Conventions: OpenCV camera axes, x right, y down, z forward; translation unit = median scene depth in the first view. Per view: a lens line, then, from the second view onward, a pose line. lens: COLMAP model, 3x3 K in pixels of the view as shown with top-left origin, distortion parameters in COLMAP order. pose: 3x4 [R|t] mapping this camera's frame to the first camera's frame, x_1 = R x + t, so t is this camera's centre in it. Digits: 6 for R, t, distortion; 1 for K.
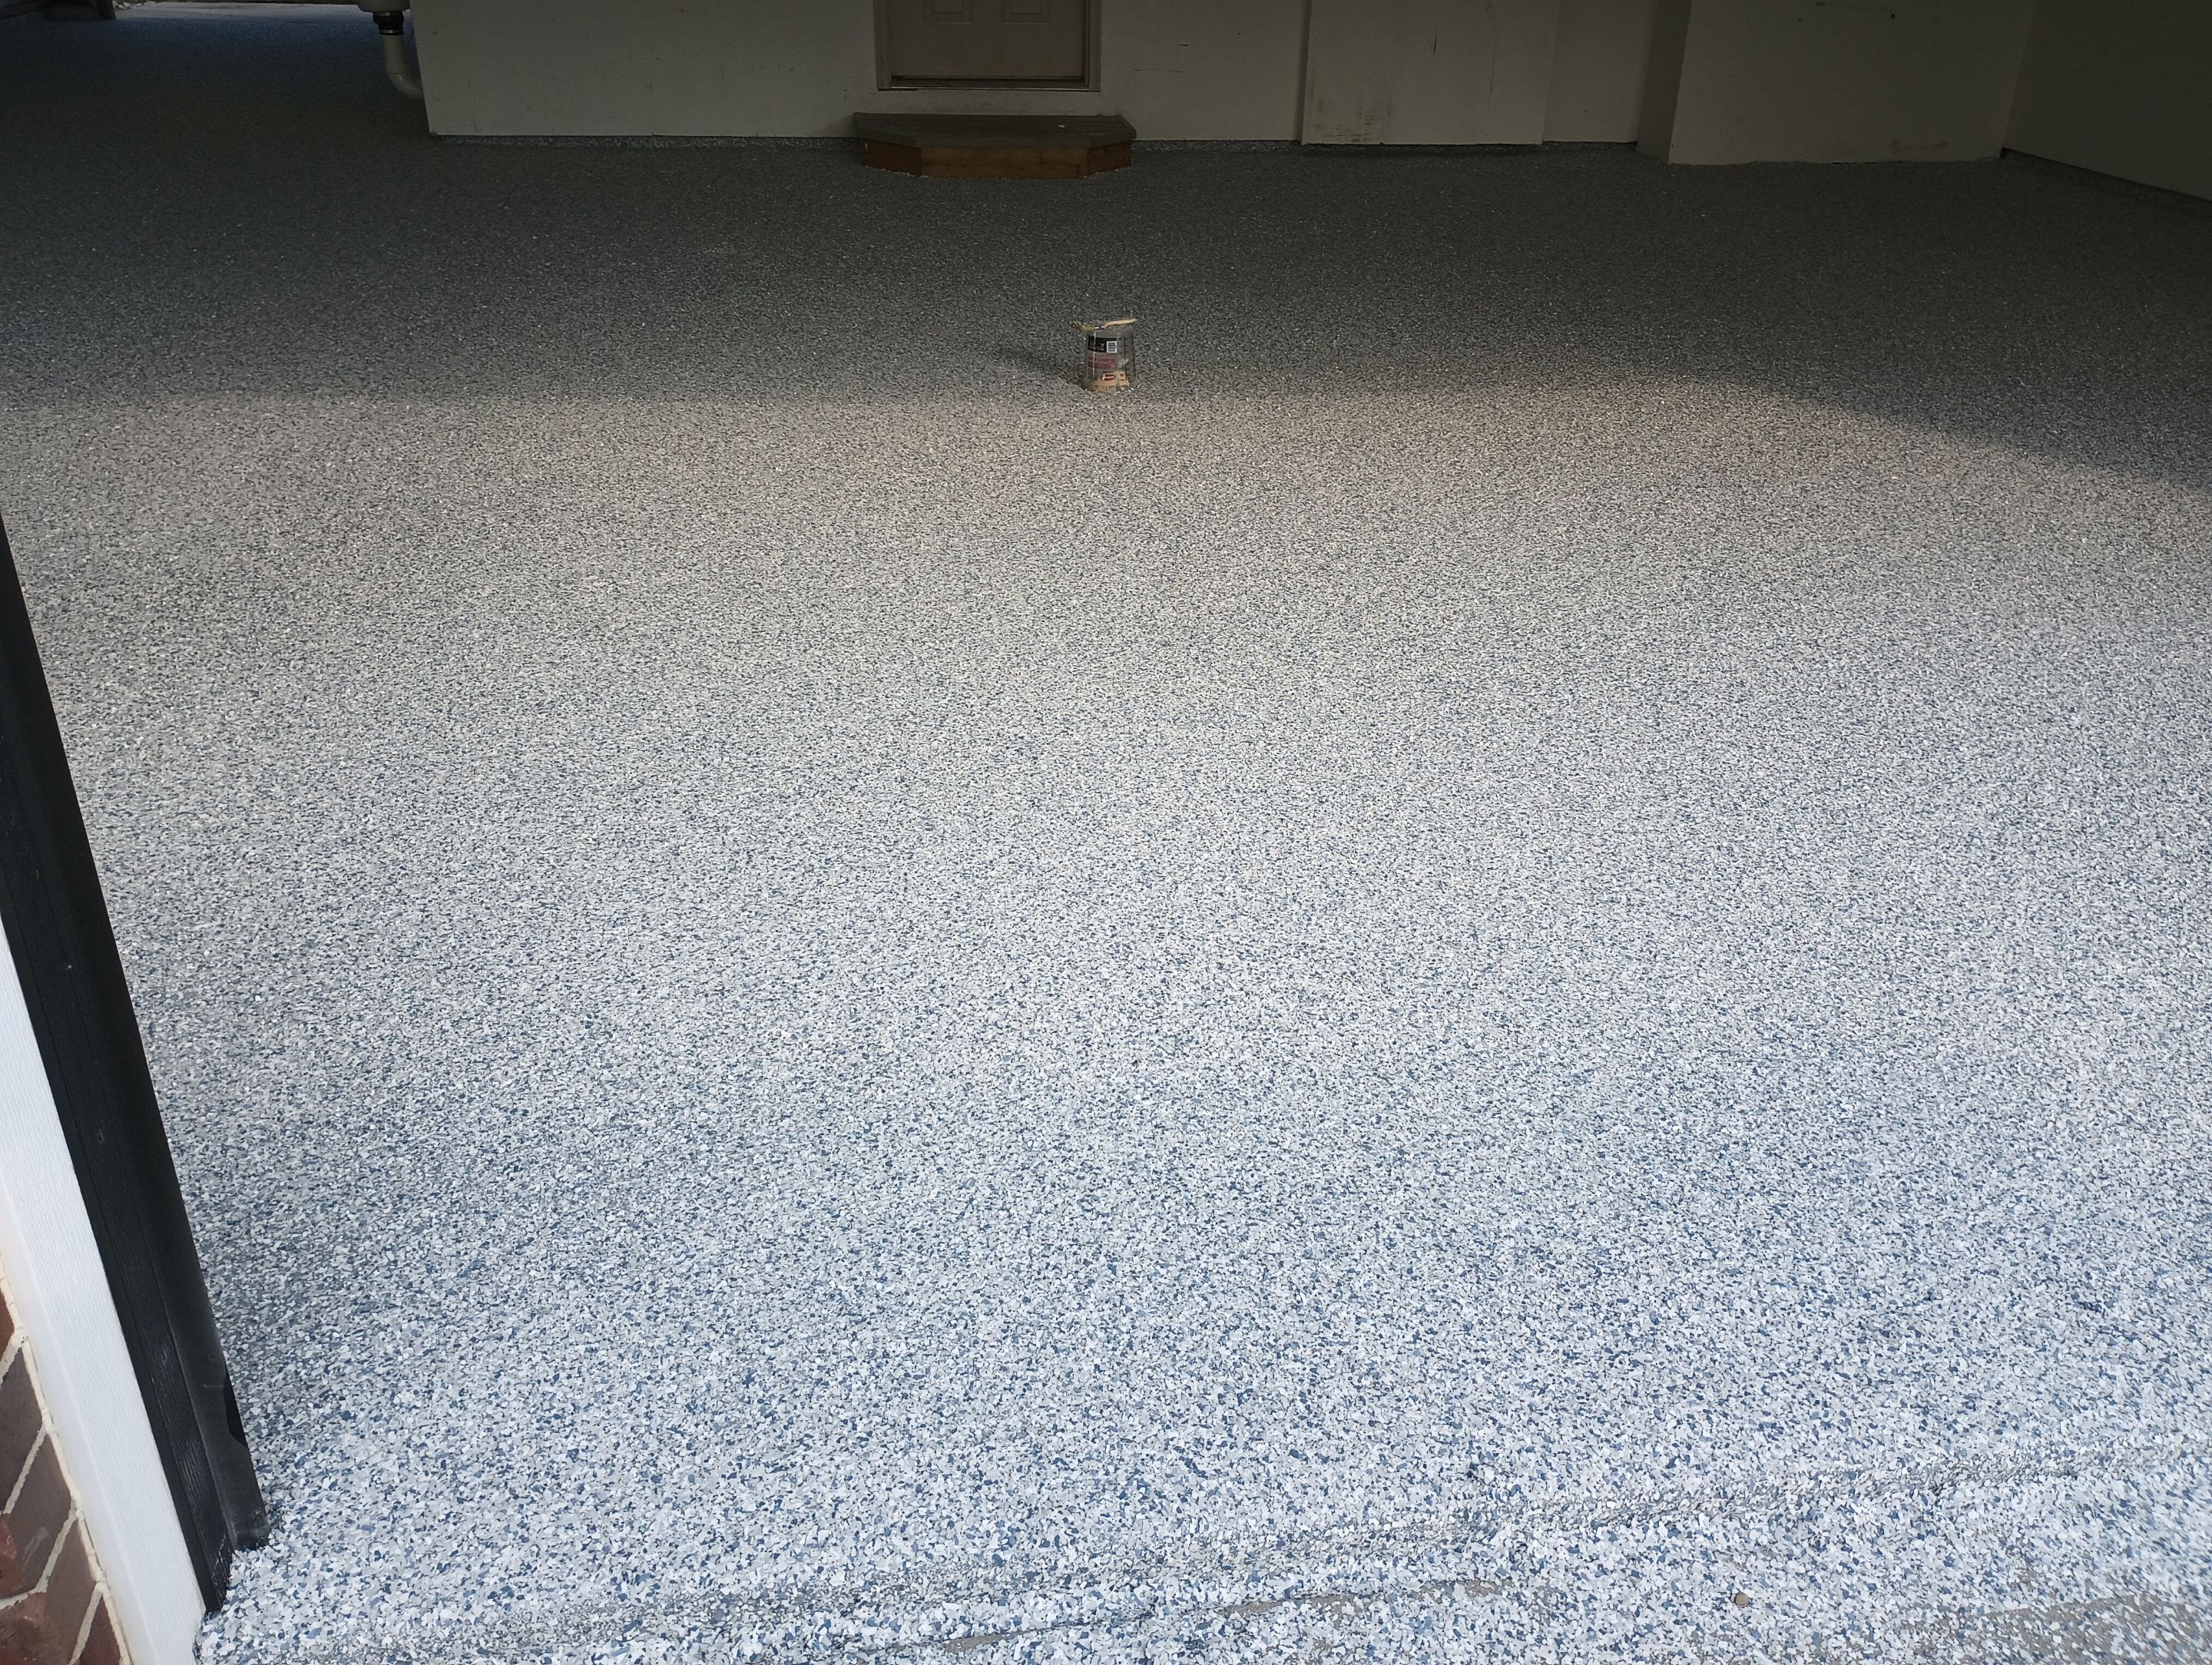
lens RADIAL K [[1841.3, 0, 1106.4], [0, 1841.3, 817.1], [0, 0, 1]] dist [0.066834, -0.061789]
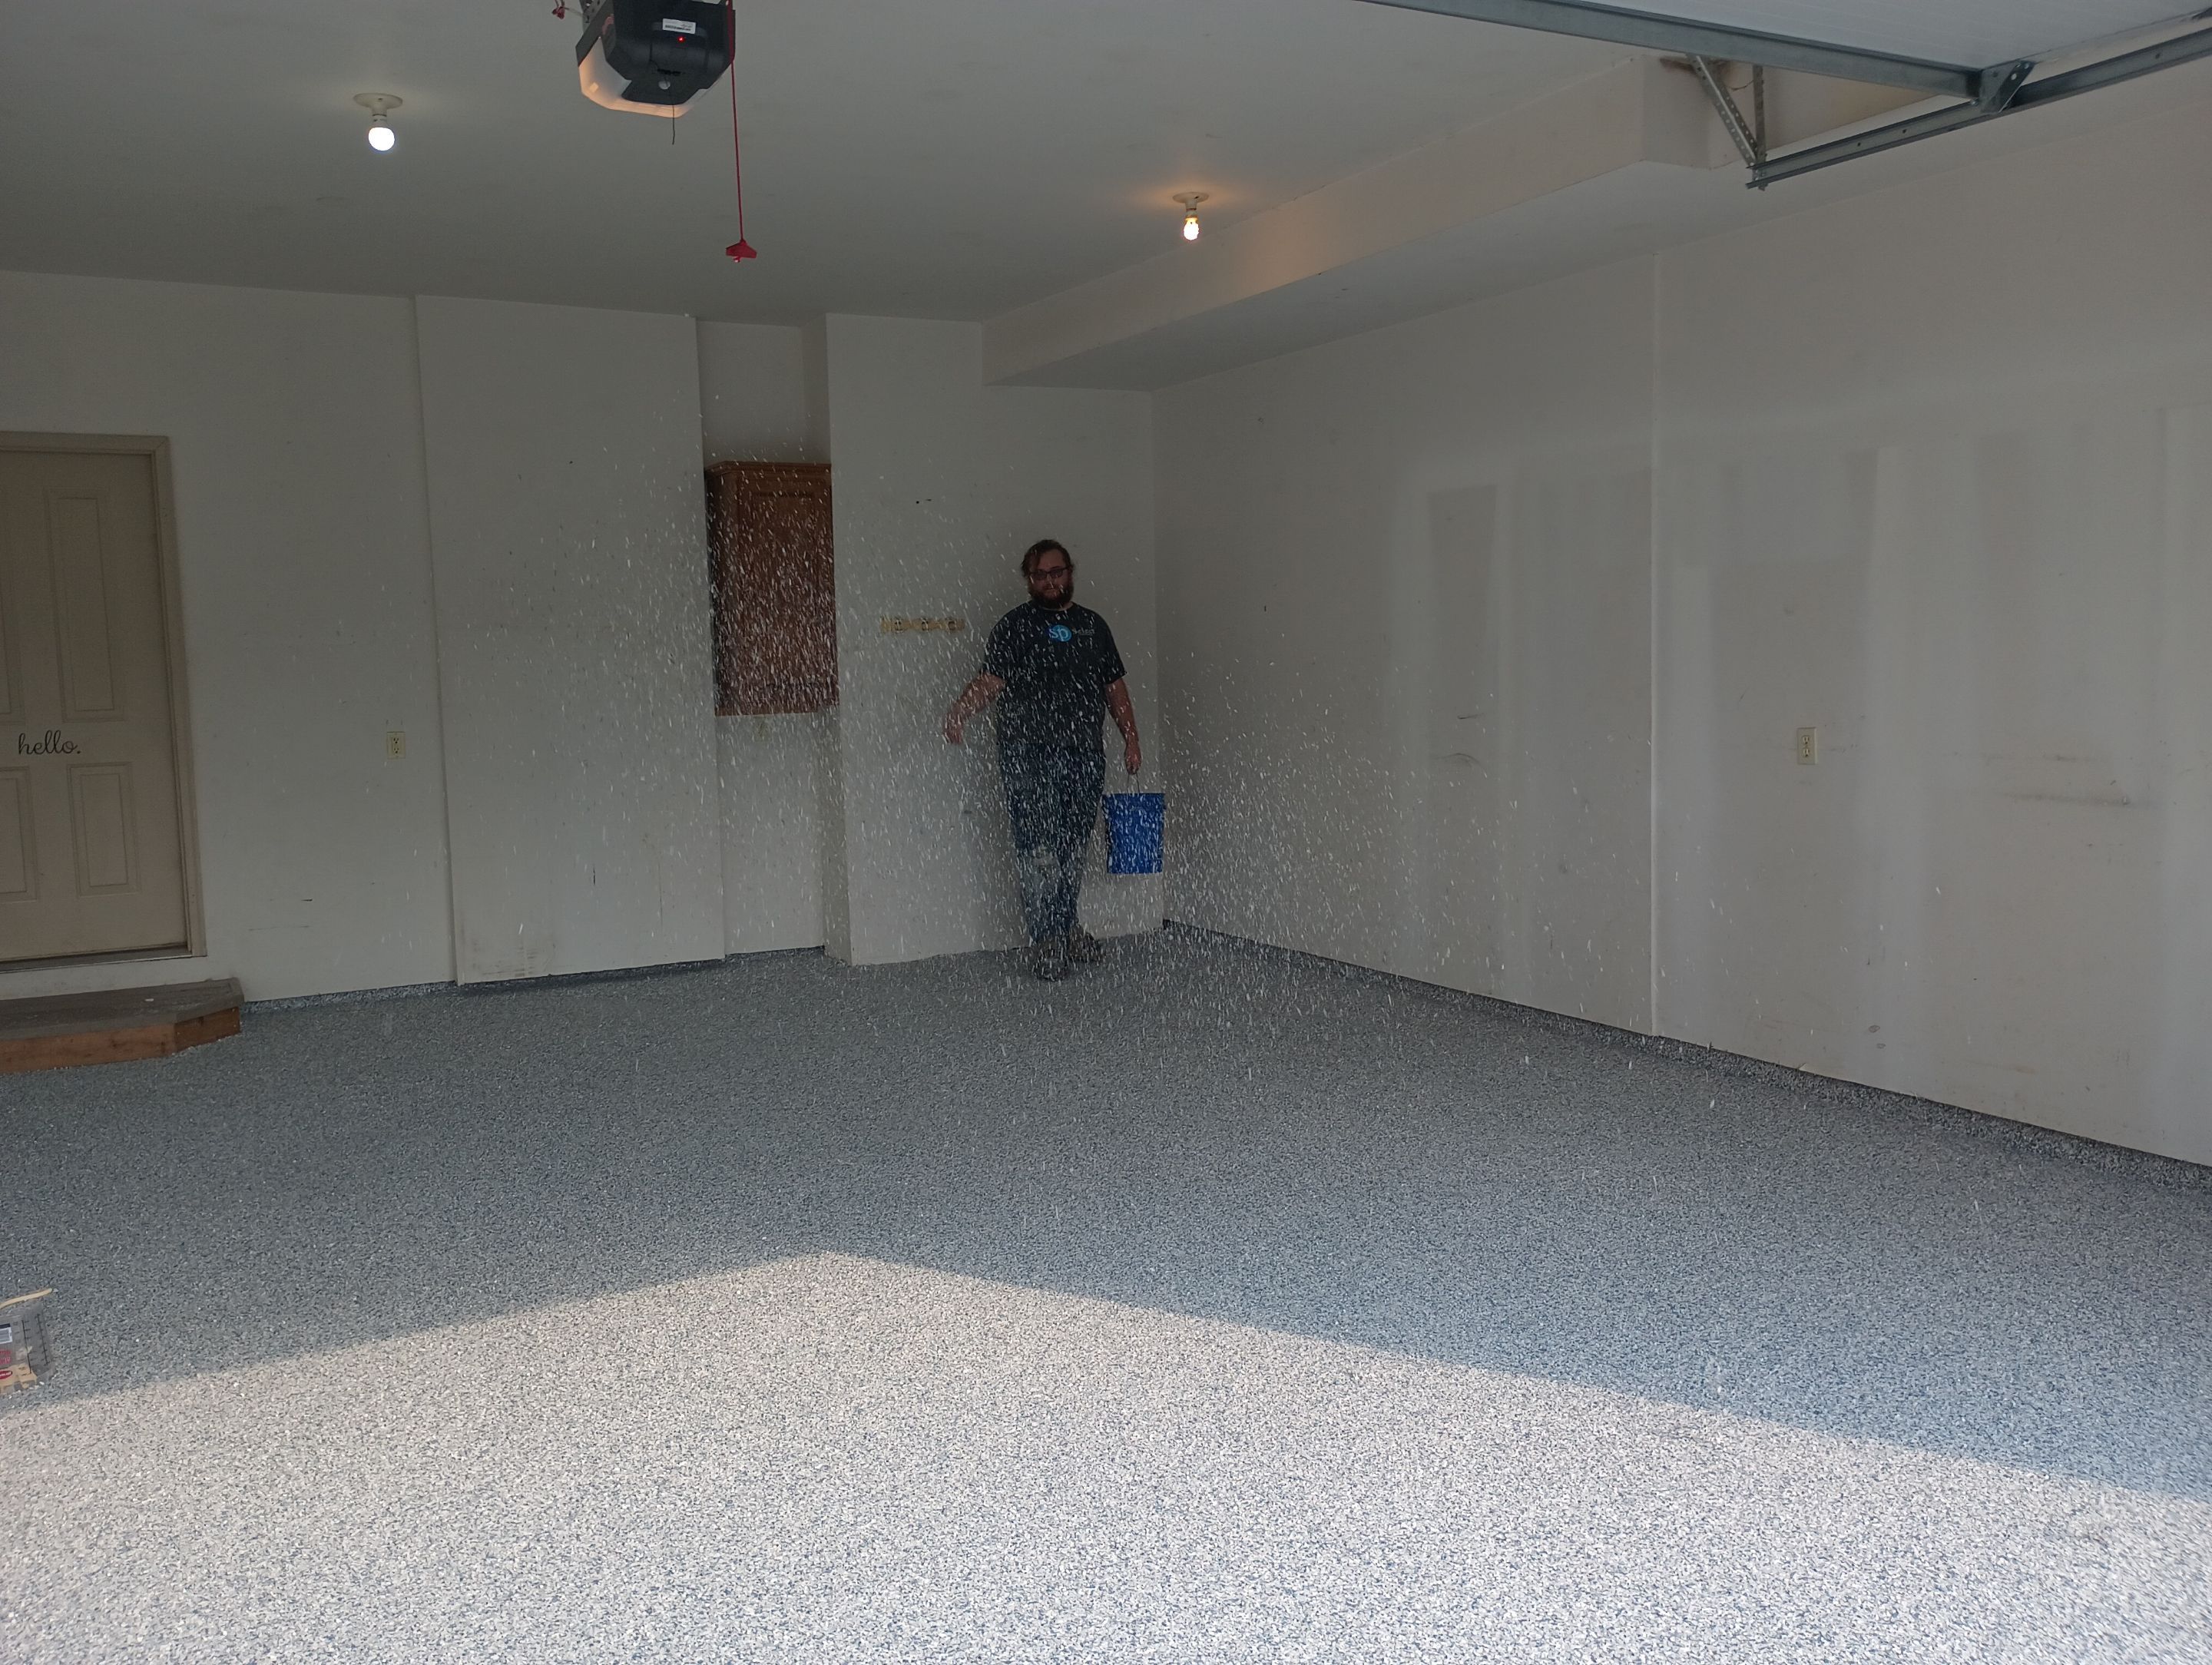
lens RADIAL K [[1841.3, 0, 1102.4], [0, 1841.3, 826.2], [0, 0, 1]] dist [0.066834, -0.061789]
pose [[0.943082, -0.078108, 0.323258, 0.444967], [0.193907, 0.918845, -0.343692, -0.211728], [-0.270179, 0.386812, 0.881691, 0.256667]]
